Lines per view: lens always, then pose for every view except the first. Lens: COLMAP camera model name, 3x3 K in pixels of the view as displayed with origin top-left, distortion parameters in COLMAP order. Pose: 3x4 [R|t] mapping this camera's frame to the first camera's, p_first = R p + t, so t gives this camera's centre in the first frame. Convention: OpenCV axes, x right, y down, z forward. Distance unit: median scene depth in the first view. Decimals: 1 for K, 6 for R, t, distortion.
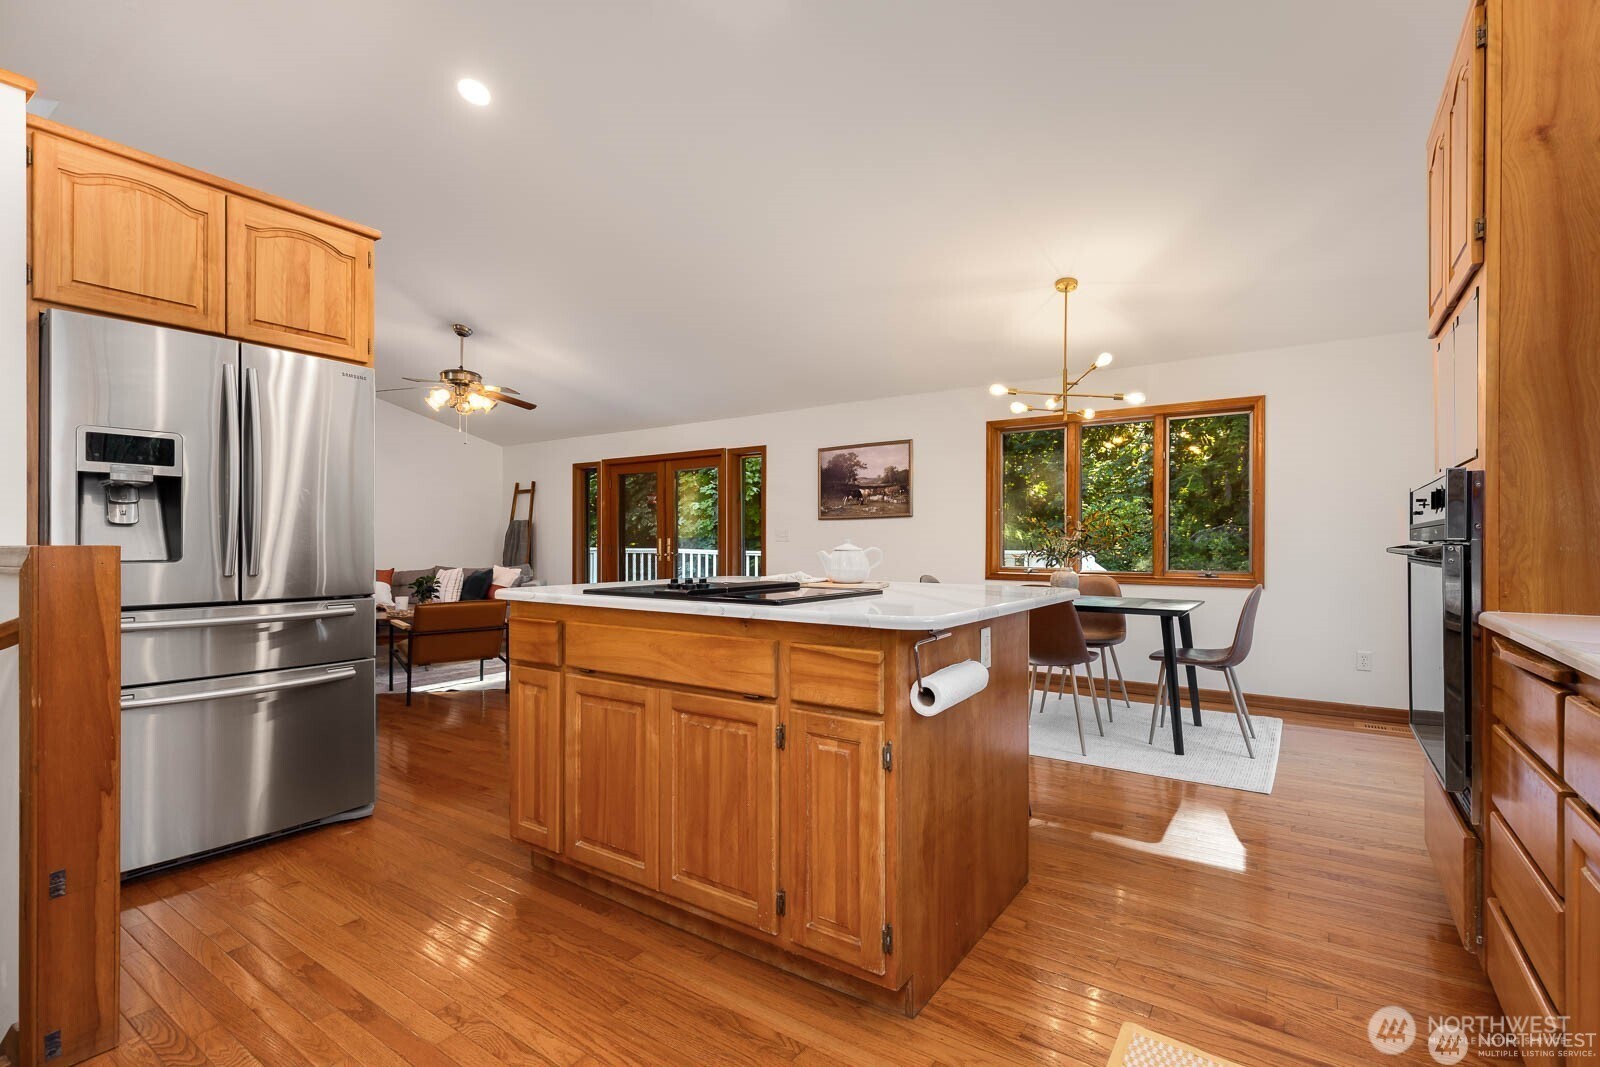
lens RADIAL K [[725.7, 0, 806.8], [0, 725.7, 545.1], [0, 0, 1]] dist [0.008542, -0.001398]
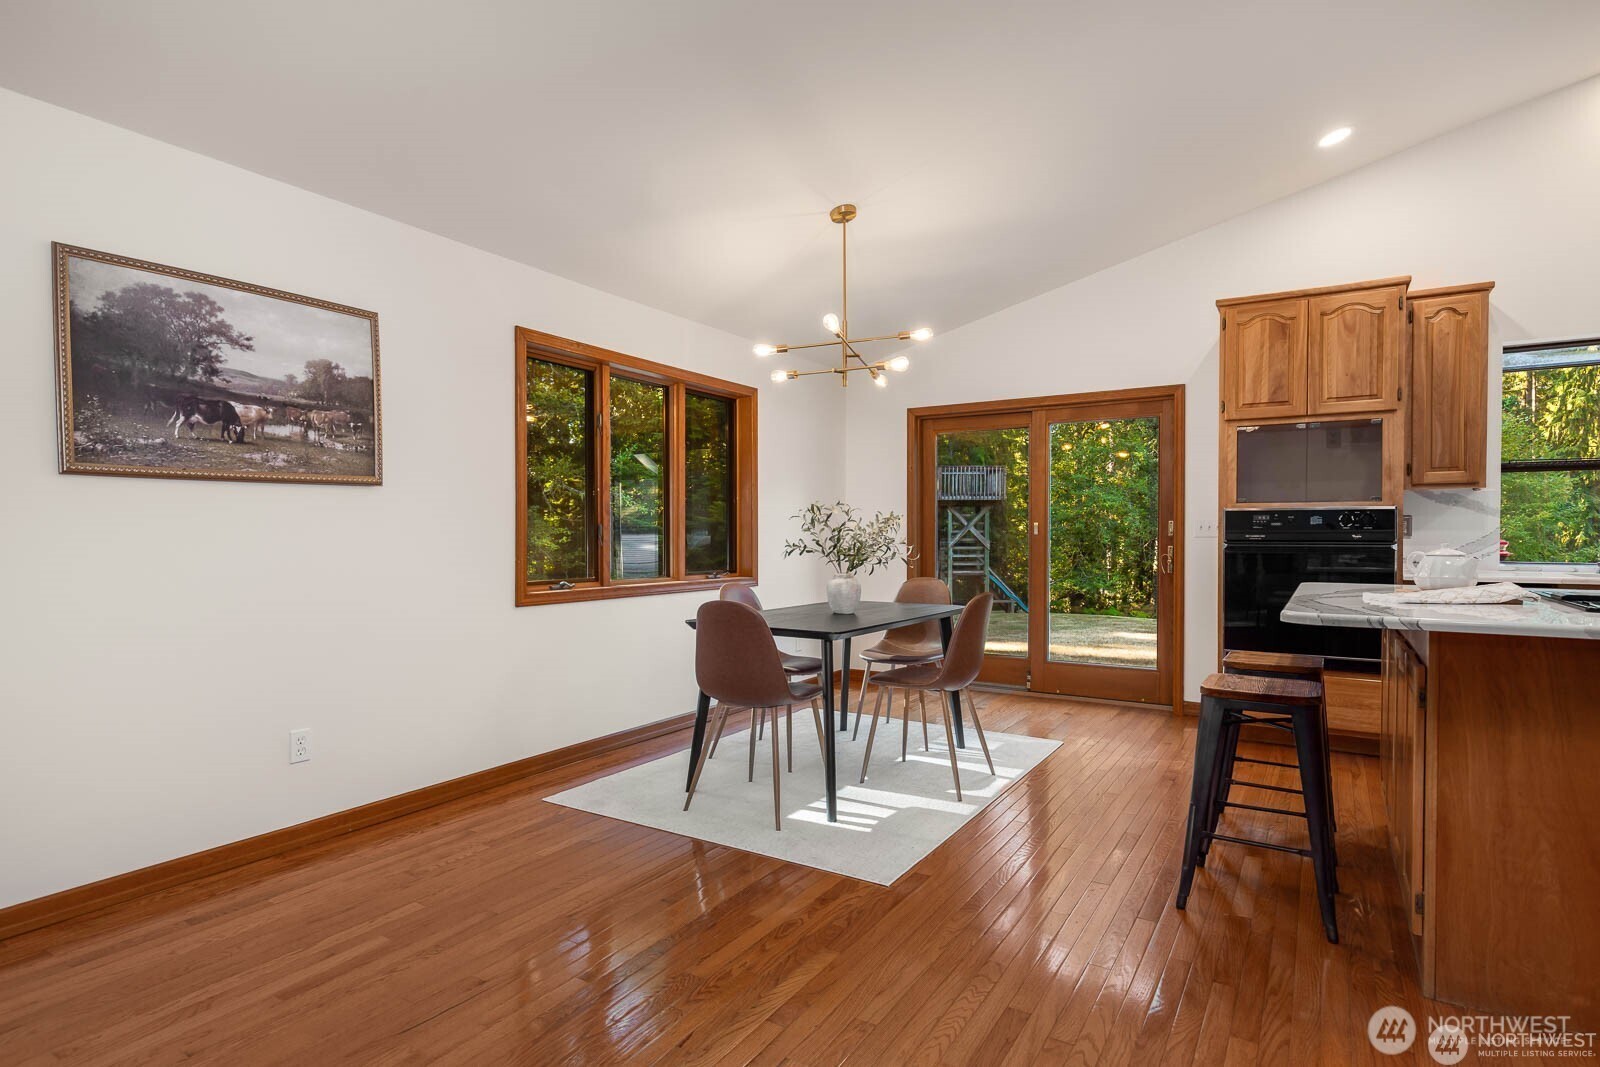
lens RADIAL K [[829.8, 0, 805.8], [0, 829.8, 546.6], [0, 0, 1]] dist [0.004600, 0.000380]
pose [[-0.036709, -0.018528, 0.999154, -0.371203], [0.002094, 0.999824, 0.018617, -0.009649], [-0.999324, 0.002776, -0.036664, 0.730100]]
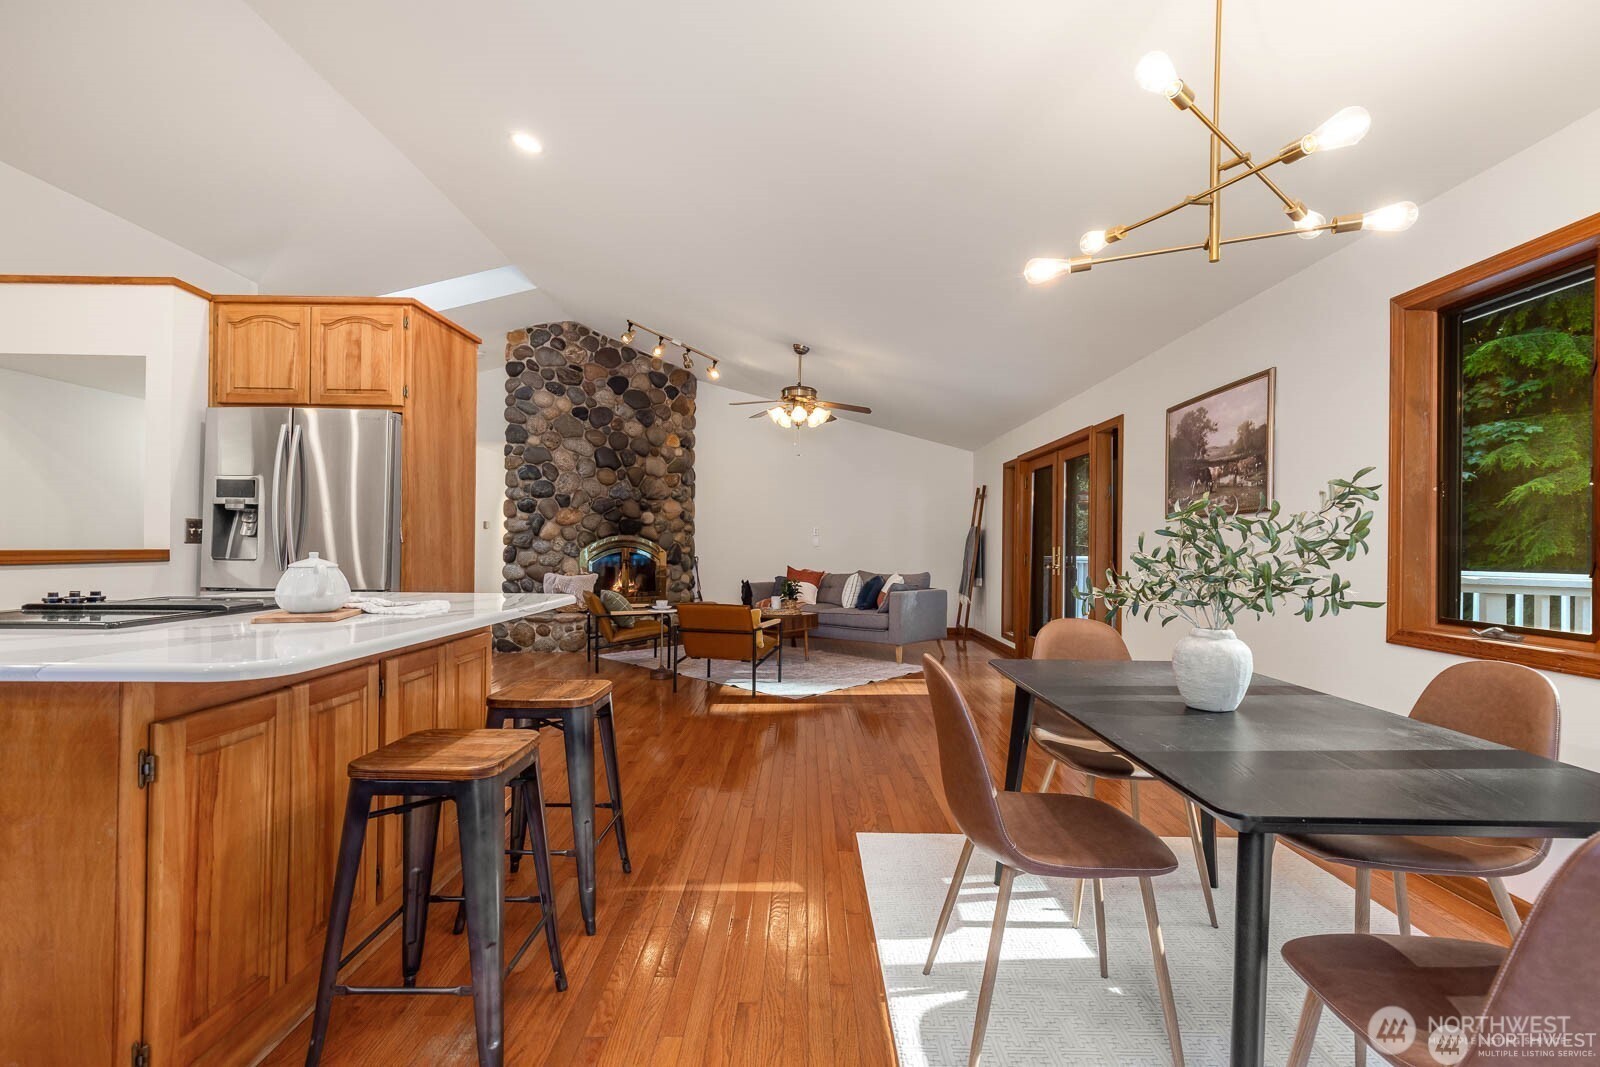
lens RADIAL K [[725.7, 0, 810.1], [0, 725.7, 540.9], [0, 0, 1]] dist [0.008542, -0.001398]
pose [[0.574586, 0.000075, -0.818445, 0.378833], [-0.012930, 0.999876, -0.008986, -0.006952], [0.818342, 0.015746, 0.574515, 0.394786]]
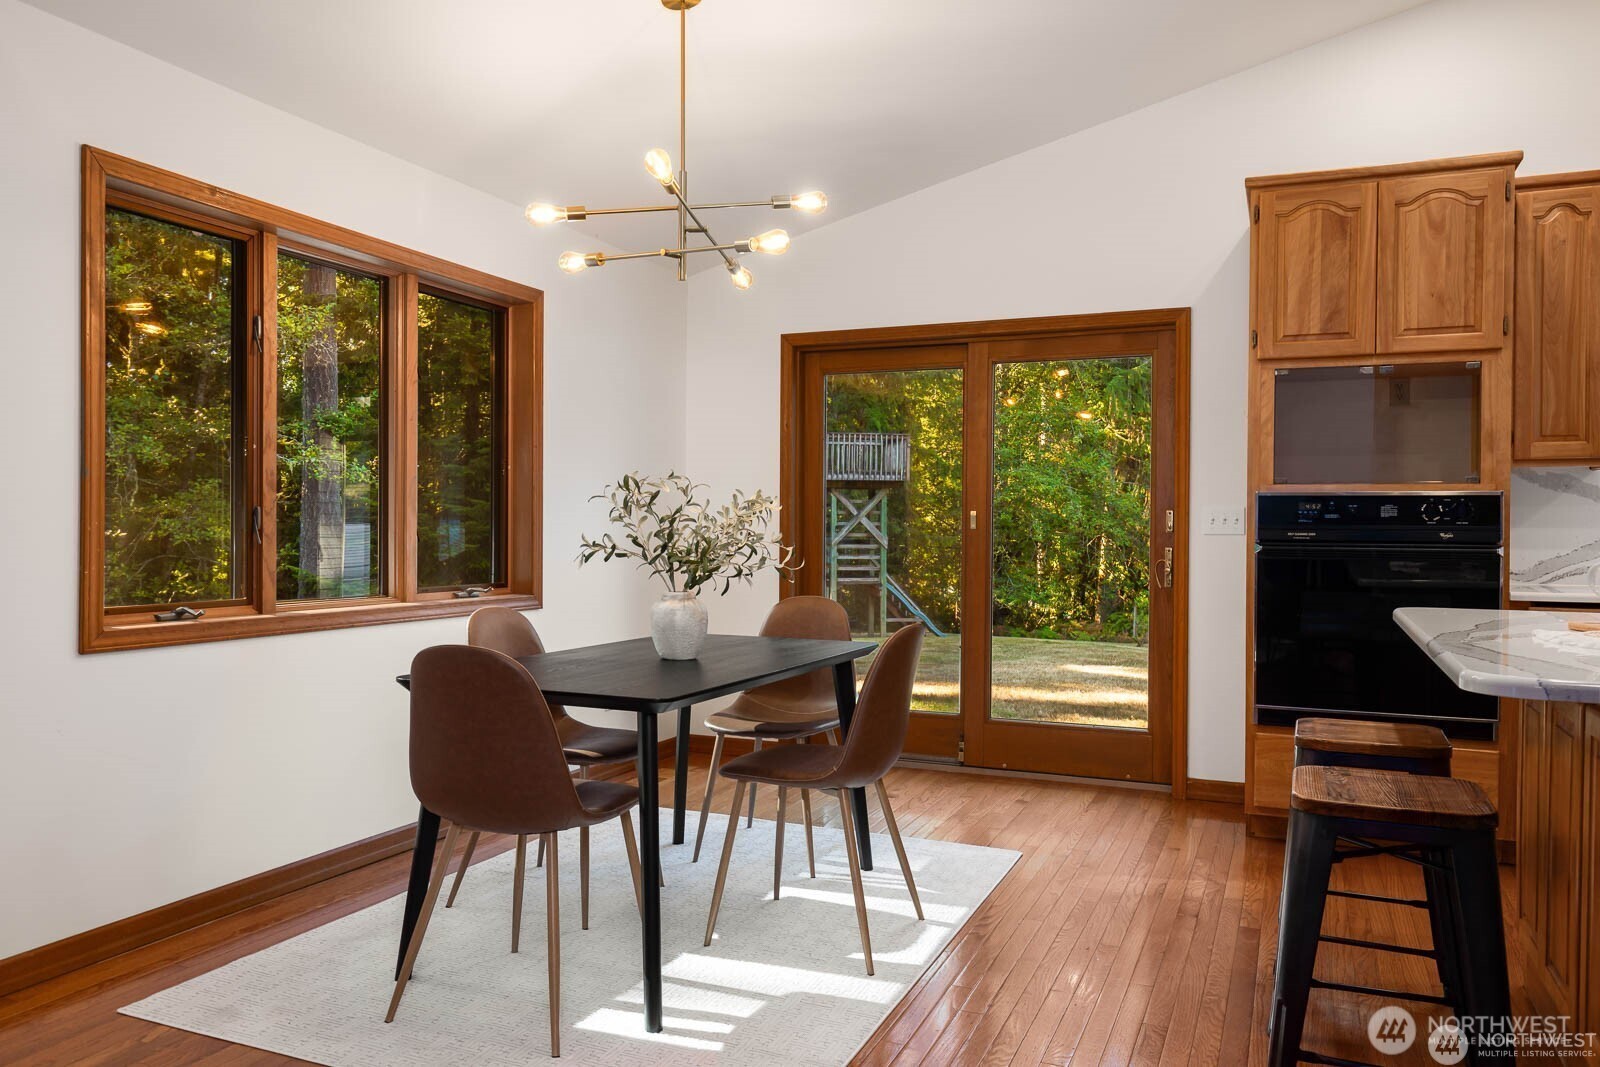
lens RADIAL K [[1142.8, 0, 807.6], [0, 1142.8, 540.7], [0, 0, 1]] dist [0.004797, 0.000647]
pose [[-0.186561, -0.016658, 0.982302, -0.267981], [-0.005802, 0.999857, 0.015853, -0.009487], [-0.982426, -0.002742, -0.186631, 0.718290]]
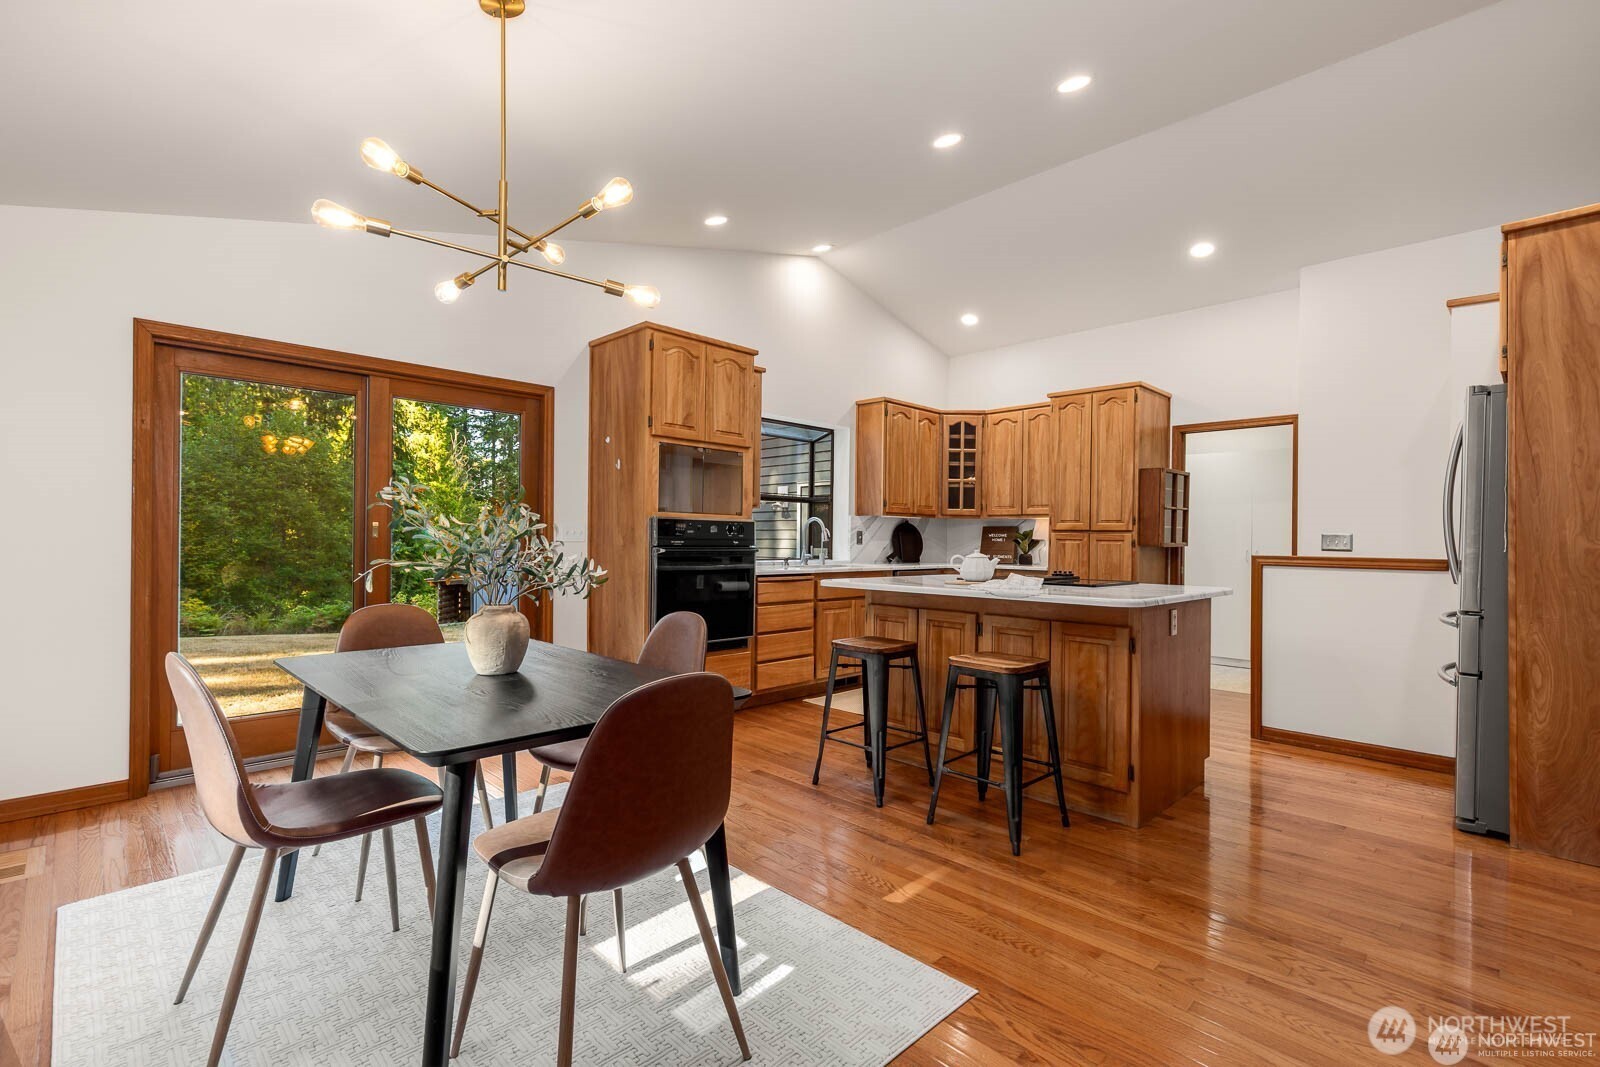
lens RADIAL K [[725.7, 0, 802.2], [0, 725.7, 535.7], [0, 0, 1]] dist [0.008542, -0.001398]
pose [[-0.981397, -0.011976, 0.191617, 0.051245], [-0.012971, 0.999908, -0.003938, -0.009467], [-0.191553, -0.006350, -0.981462, 0.967585]]
